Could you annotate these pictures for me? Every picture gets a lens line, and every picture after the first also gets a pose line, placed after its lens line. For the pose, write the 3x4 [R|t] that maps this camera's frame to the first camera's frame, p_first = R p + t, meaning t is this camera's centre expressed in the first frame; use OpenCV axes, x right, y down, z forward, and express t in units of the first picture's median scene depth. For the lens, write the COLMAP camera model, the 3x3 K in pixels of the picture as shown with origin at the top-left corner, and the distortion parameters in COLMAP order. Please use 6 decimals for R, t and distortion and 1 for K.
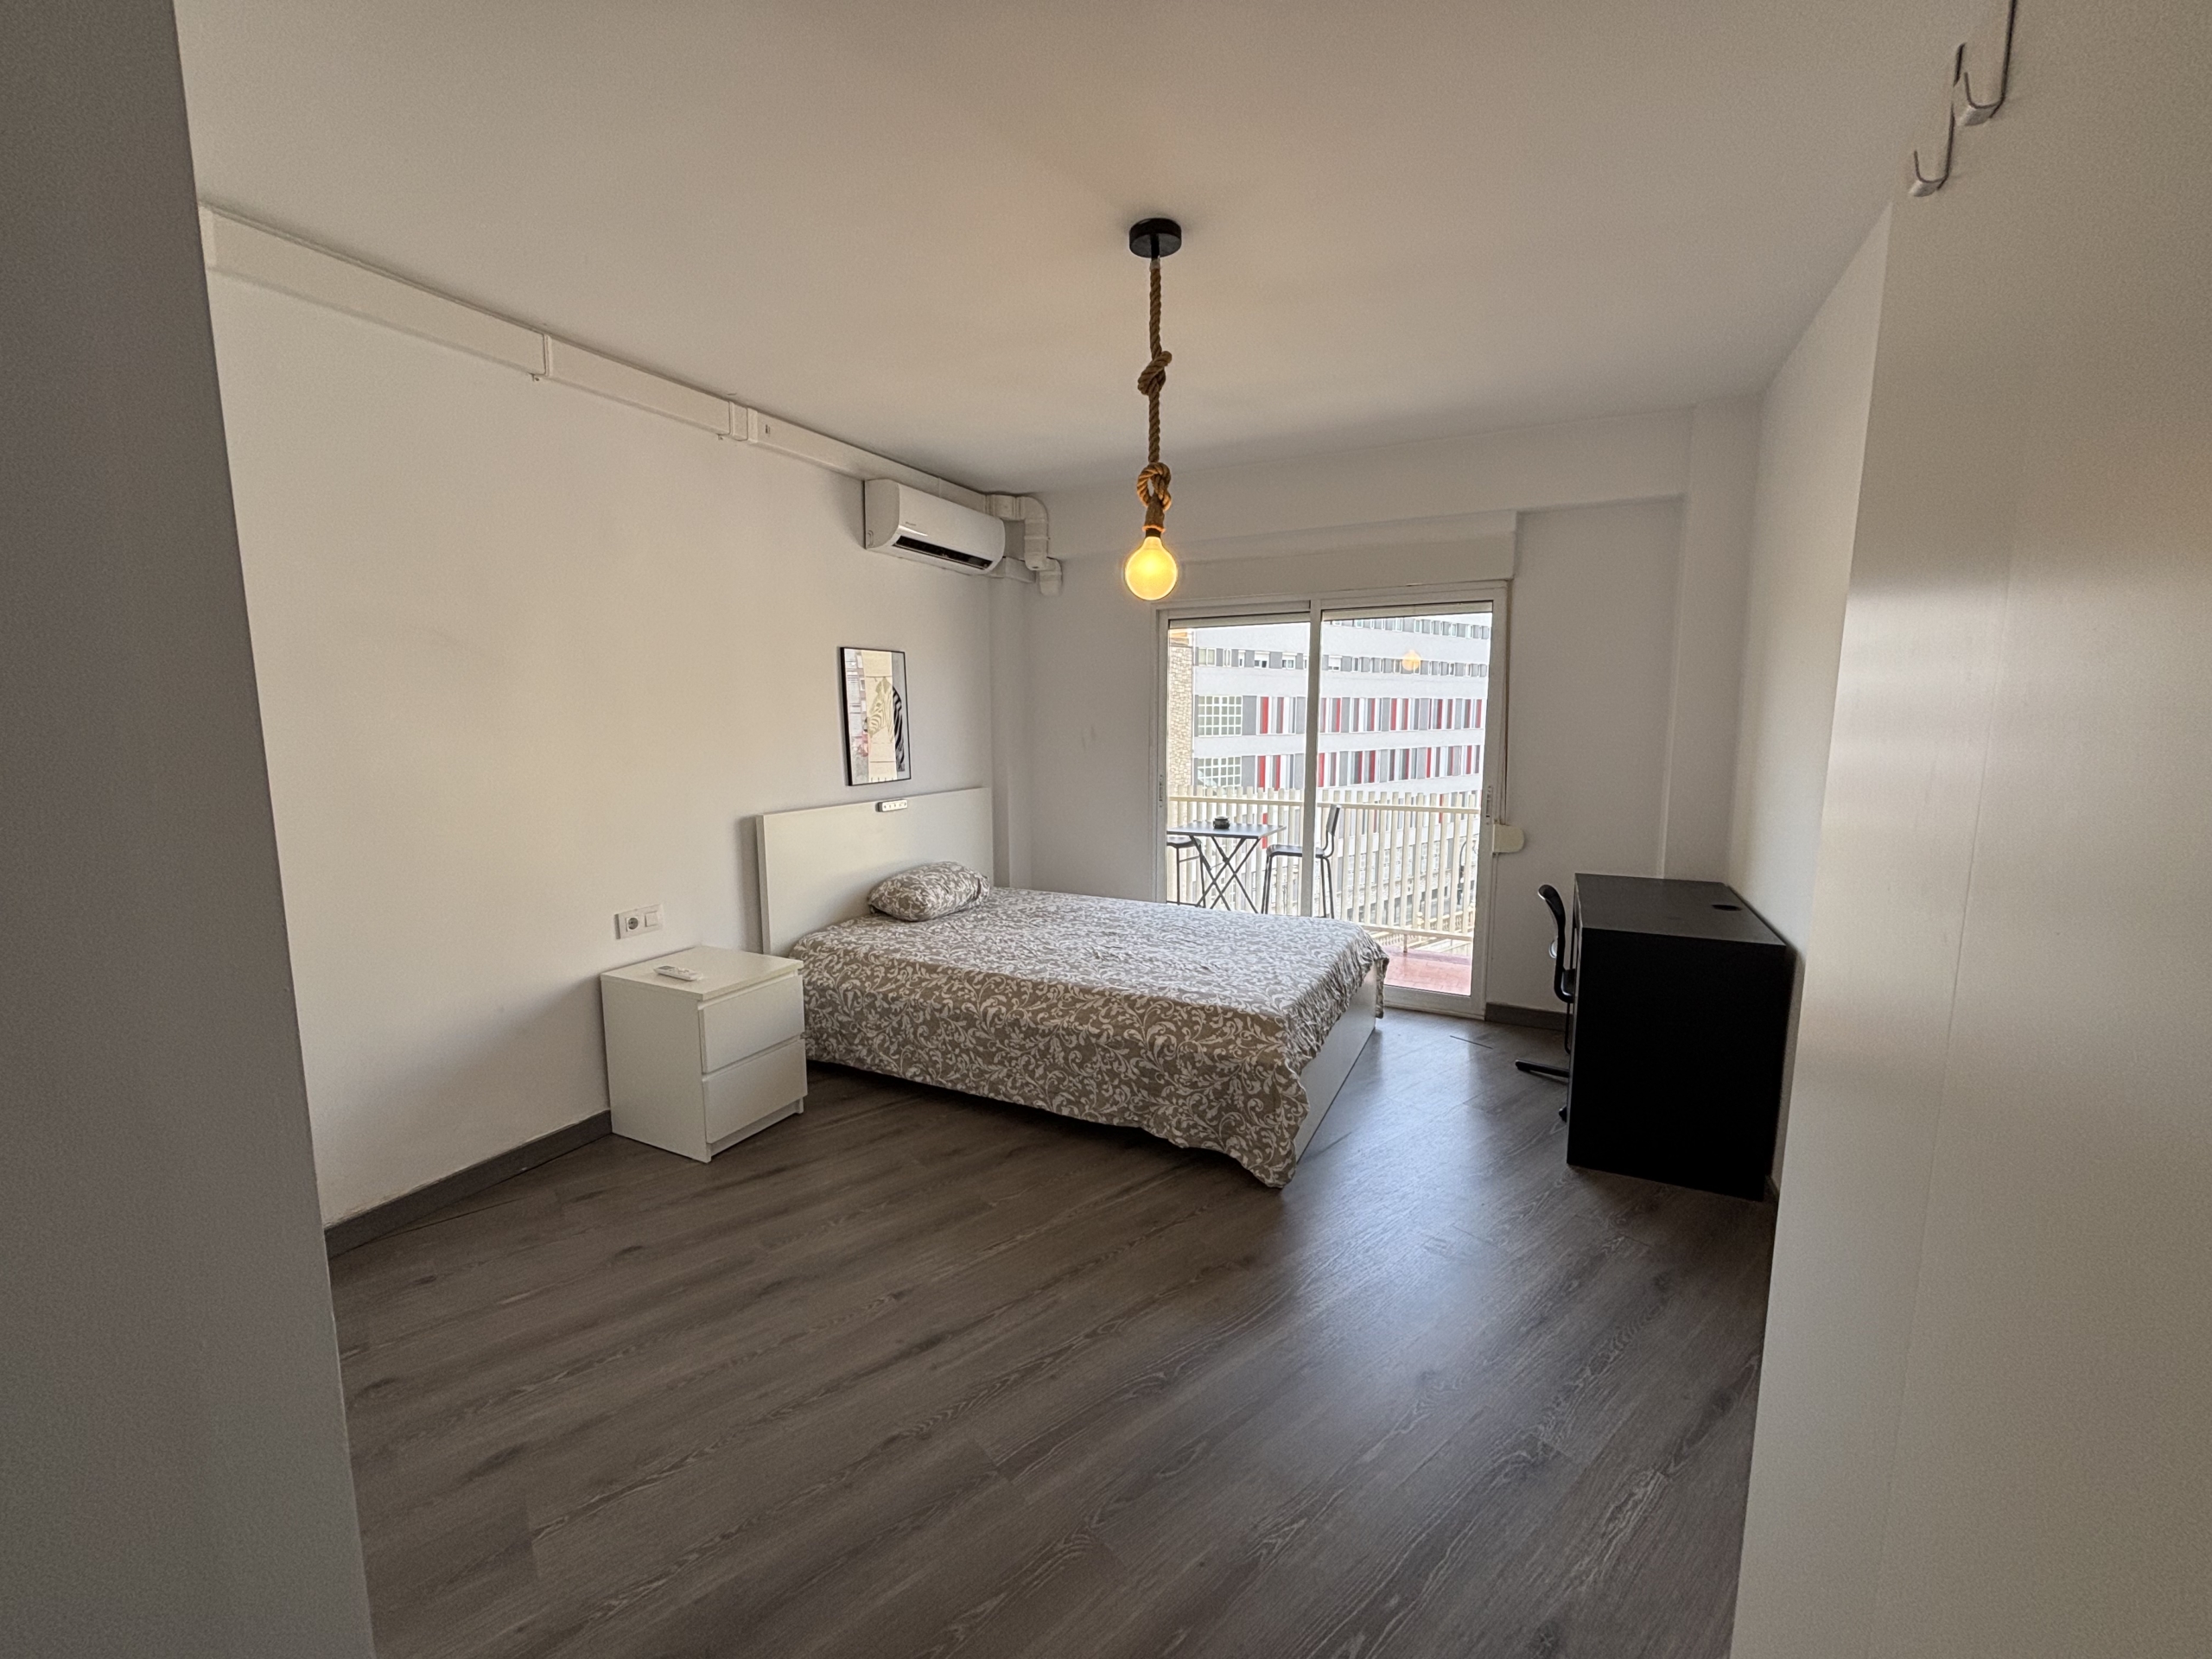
lens RADIAL K [[878.7, 0, 1106.0], [0, 878.7, 829.5], [0, 0, 1]] dist [0.001381, -0.000134]
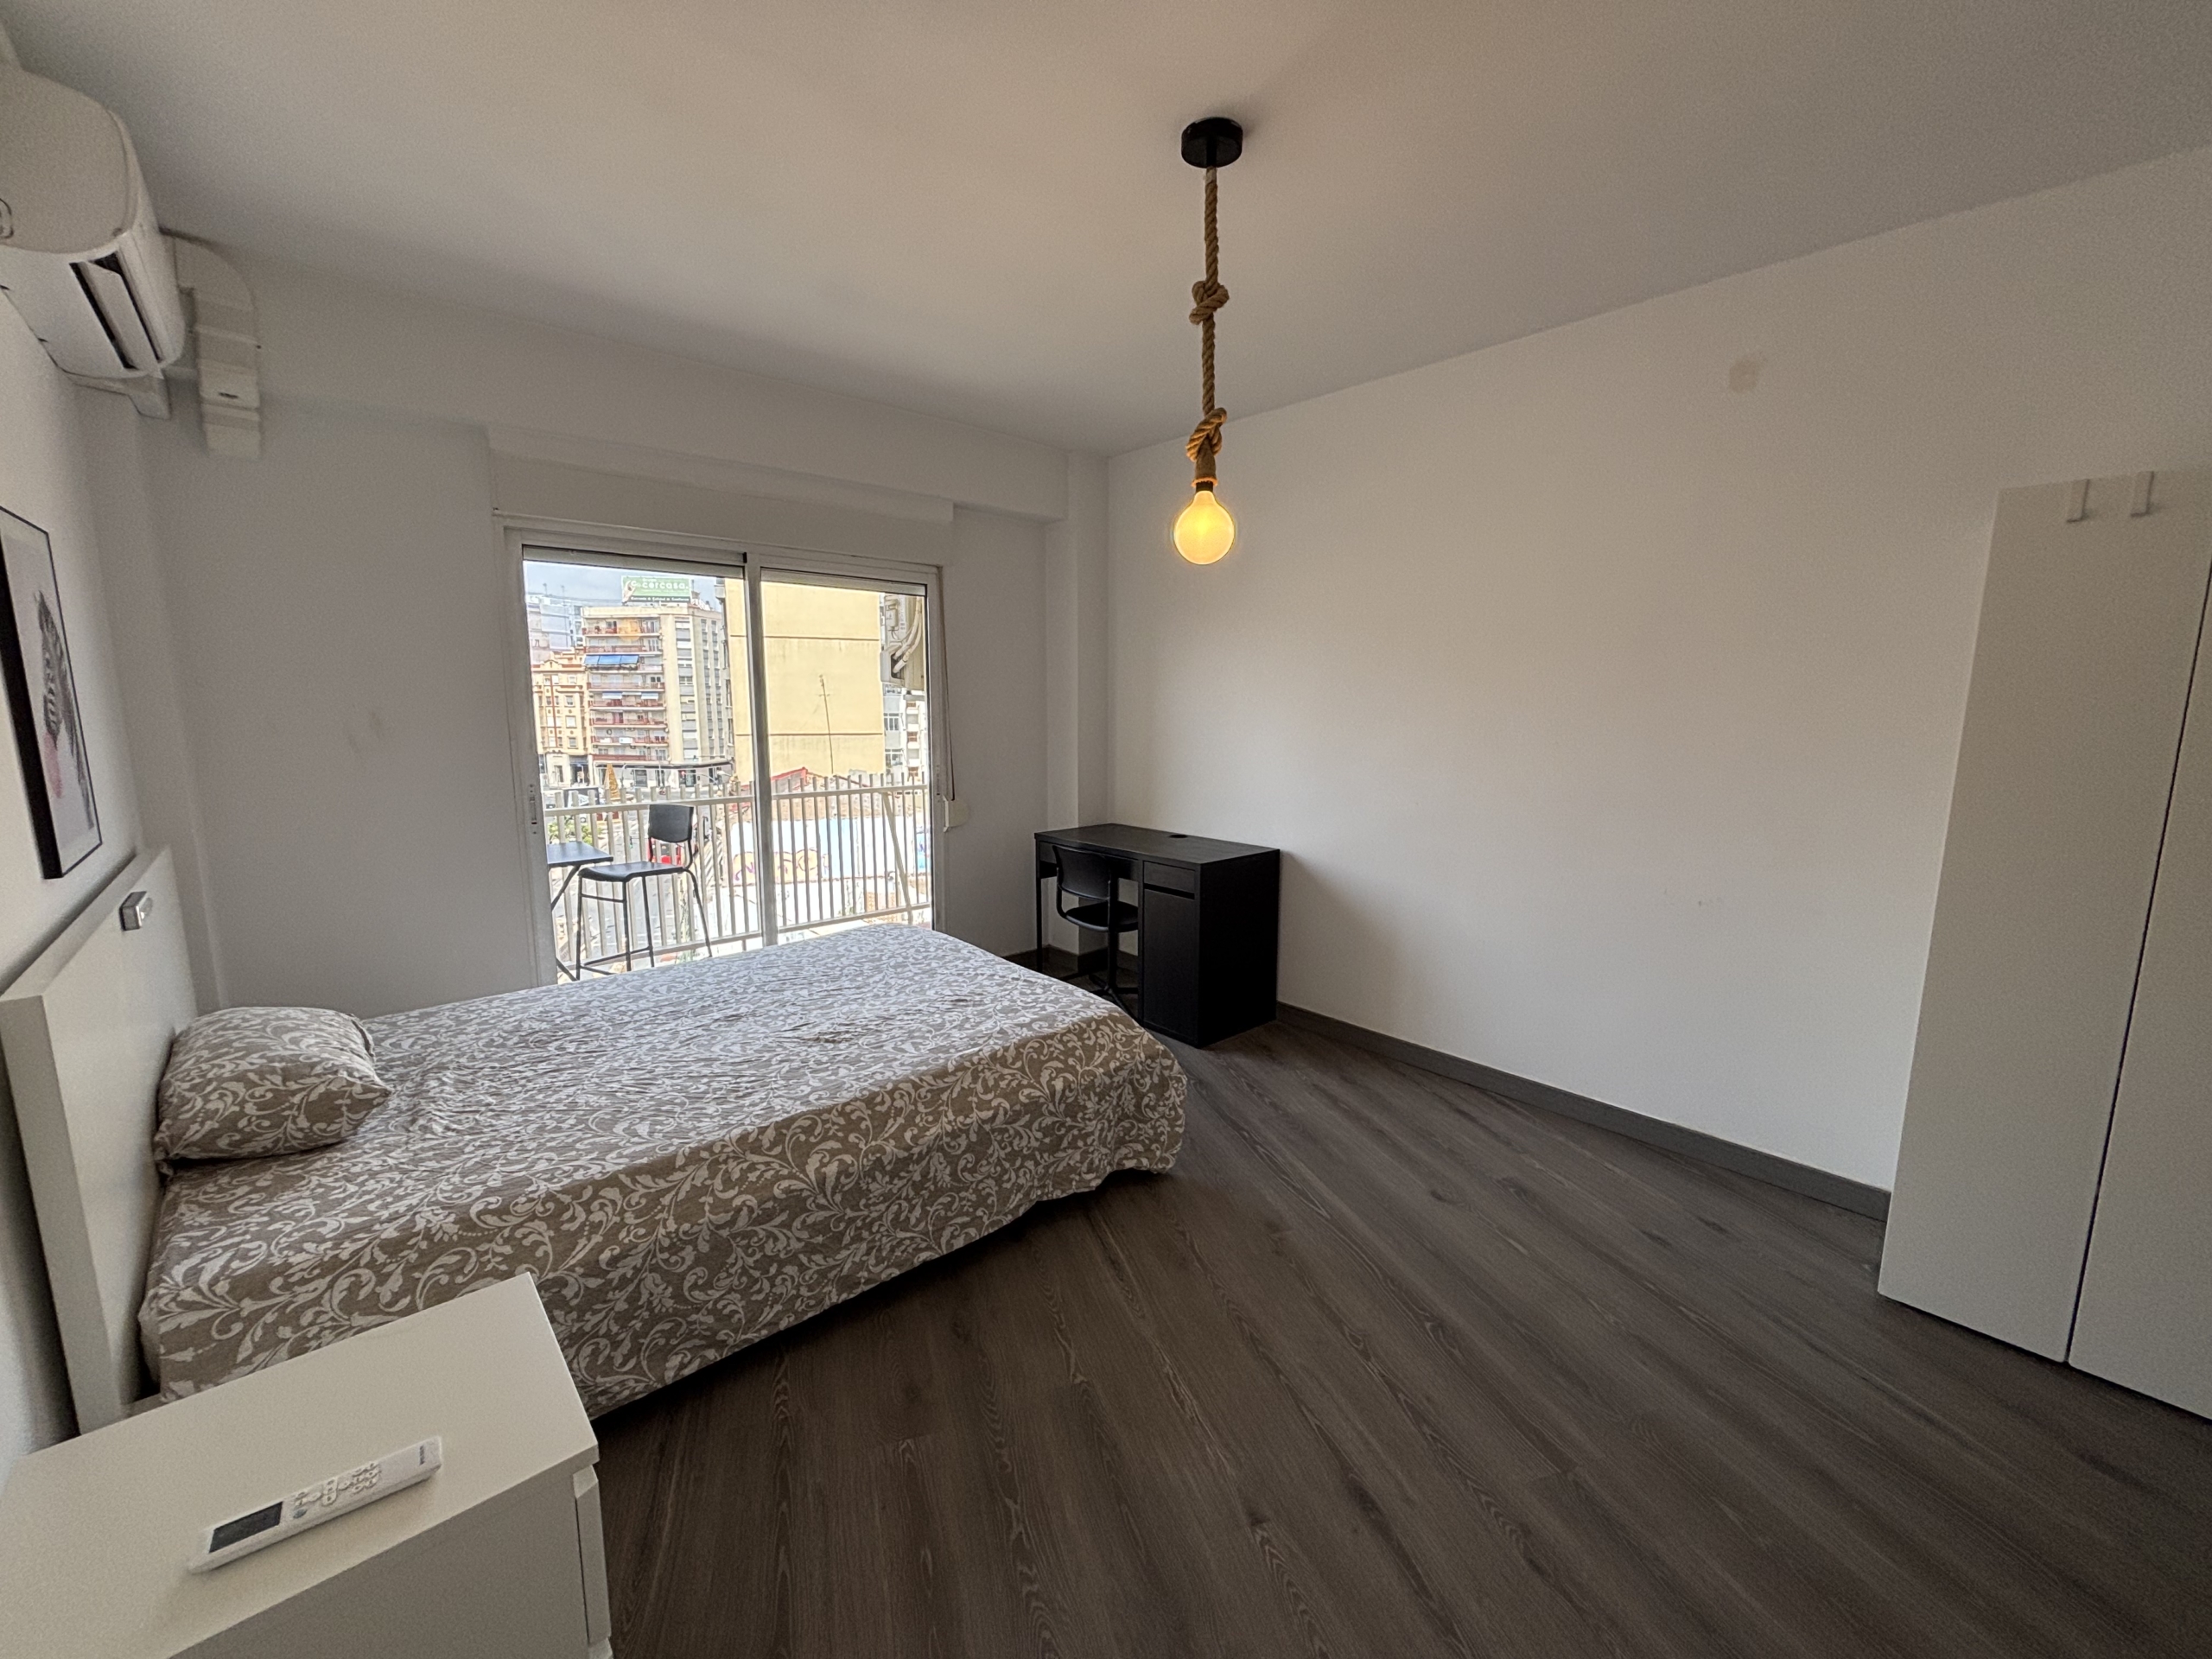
lens RADIAL K [[882.9, 0, 1116.9], [0, 882.9, 825.3], [0, 0, 1]] dist [-0.028282, -0.000160]
pose [[0.349094, -0.131529, 0.927811, -0.618107], [0.112630, 0.988812, 0.097799, -0.074811], [-0.930295, 0.070358, 0.360002, 0.584737]]
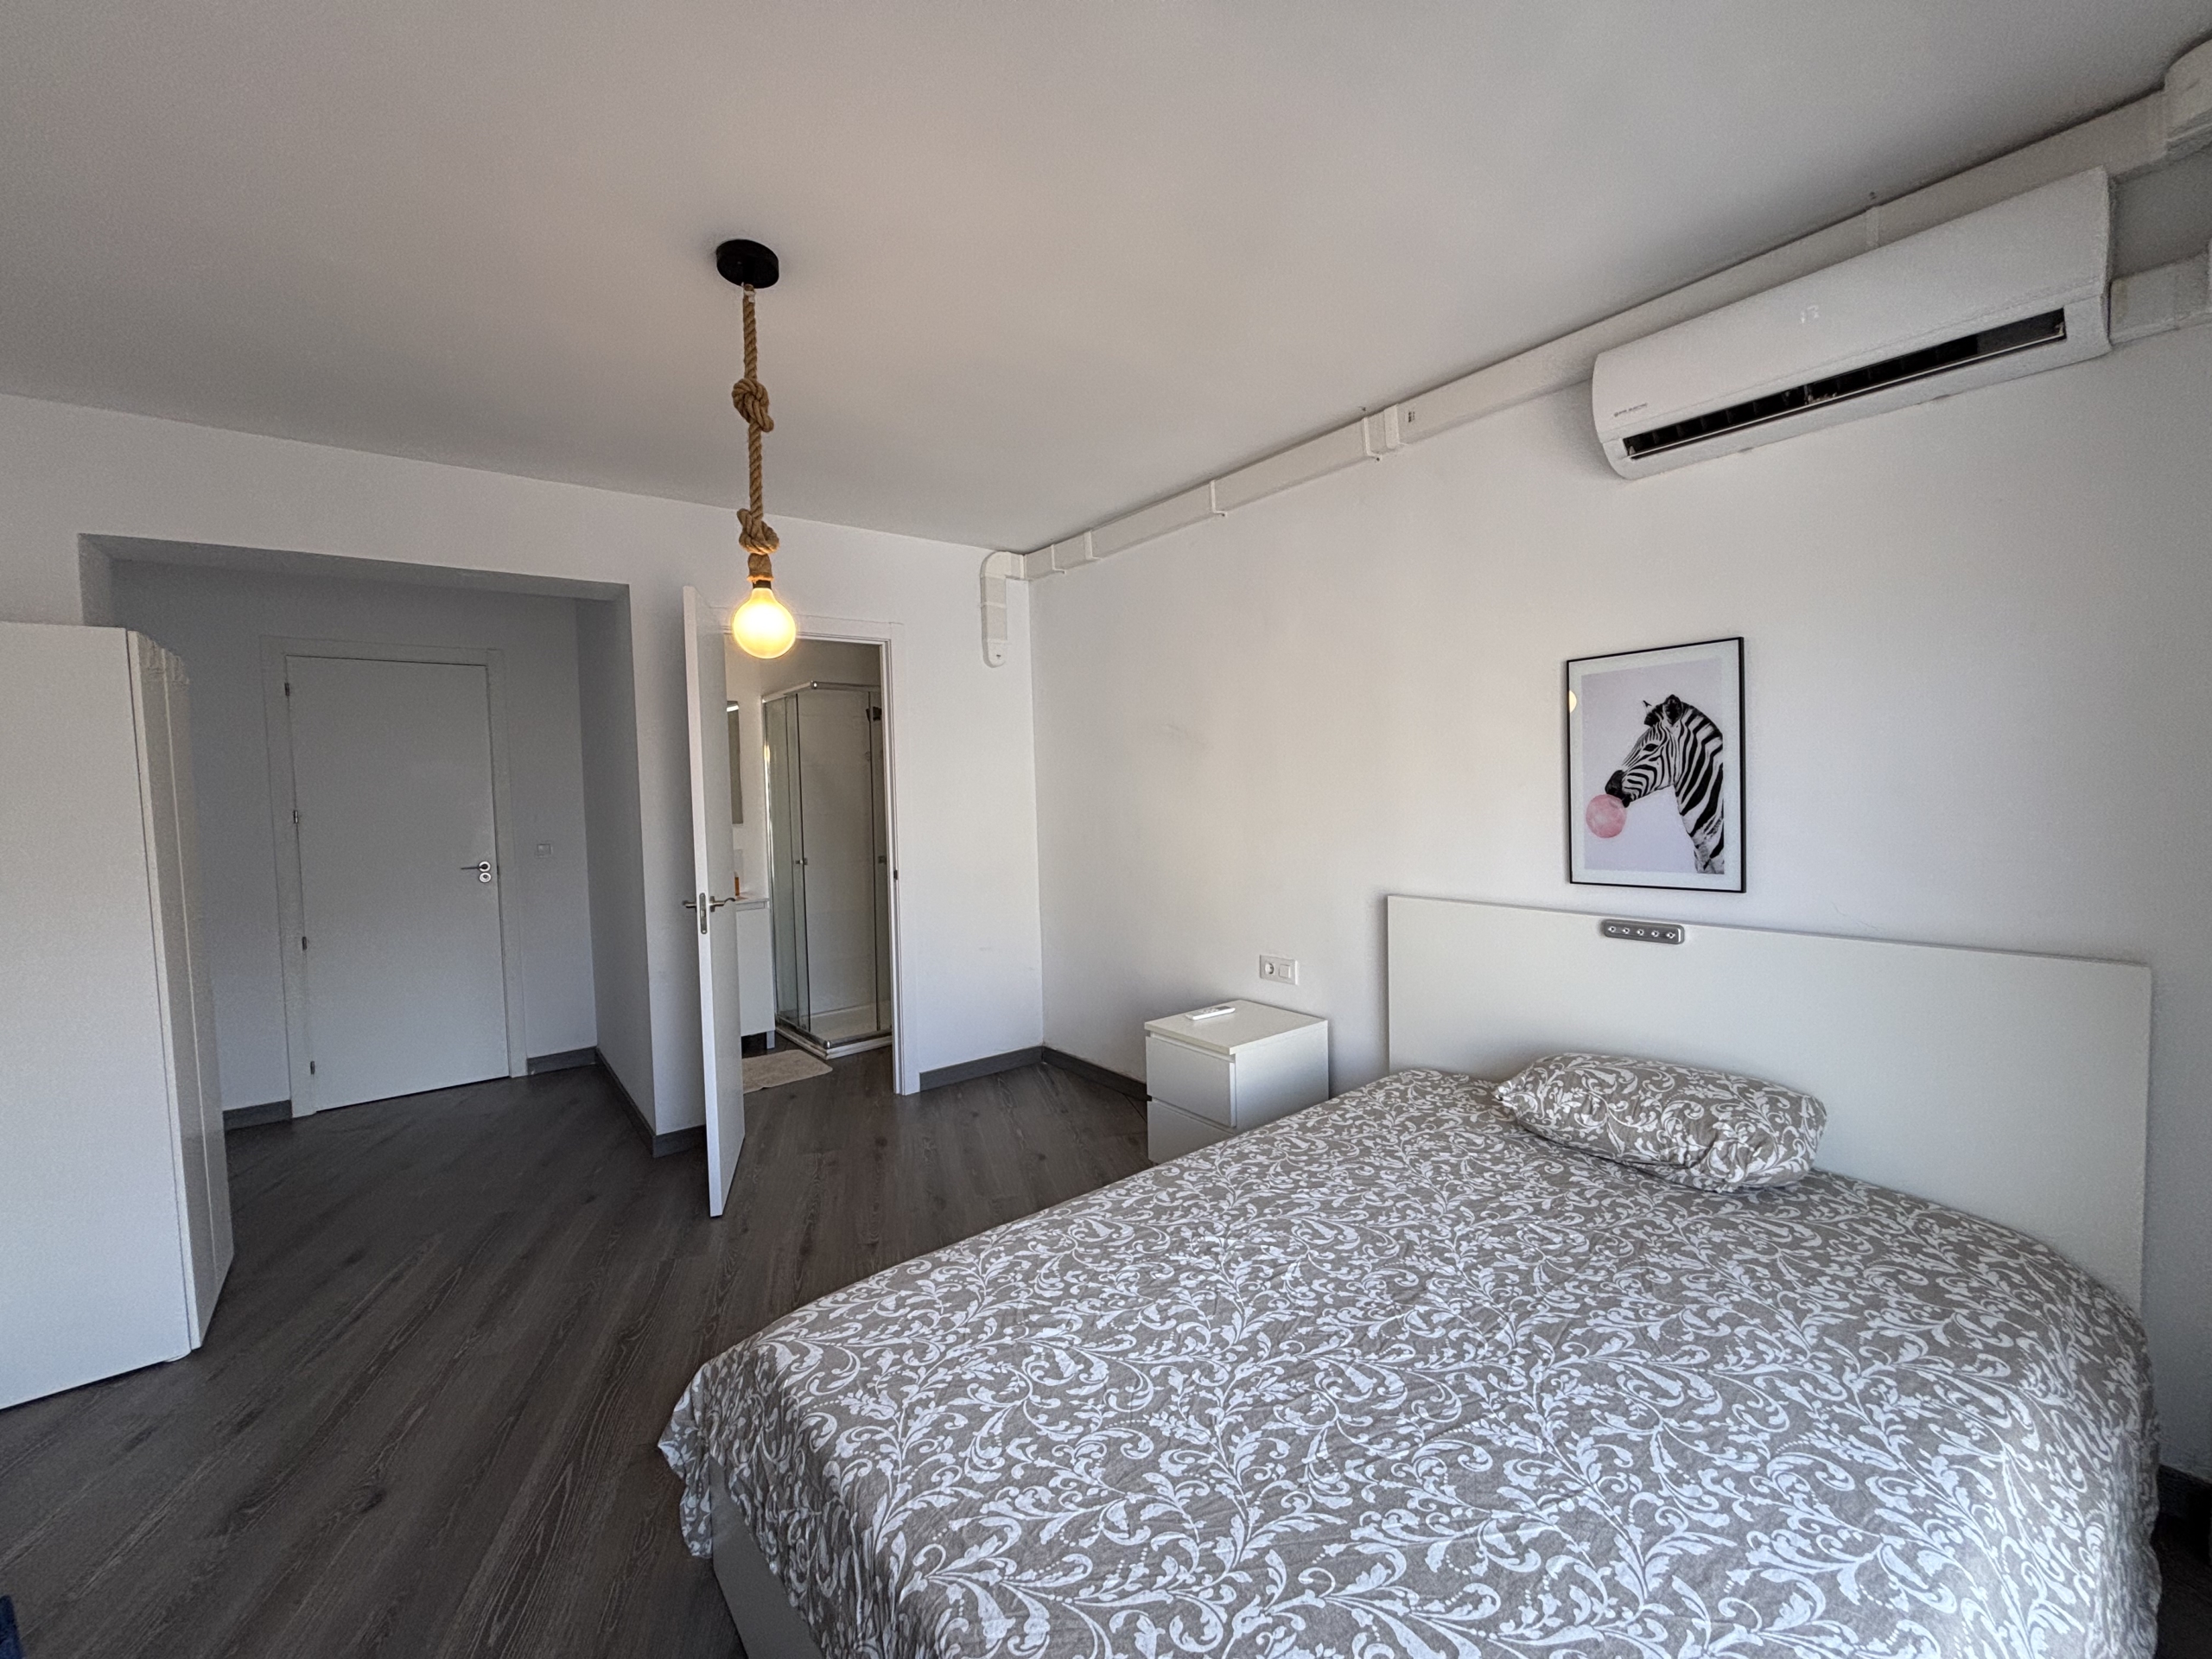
lens RADIAL K [[893.6, 0, 1095.0], [0, 893.6, 818.7], [0, 0, 1]] dist [-0.000869, 0.000194]
pose [[-0.429527, 0.046641, -0.901849, 0.544061], [-0.089288, 0.991578, 0.093808, -0.161935], [0.898629, 0.120817, -0.421745, 1.264192]]
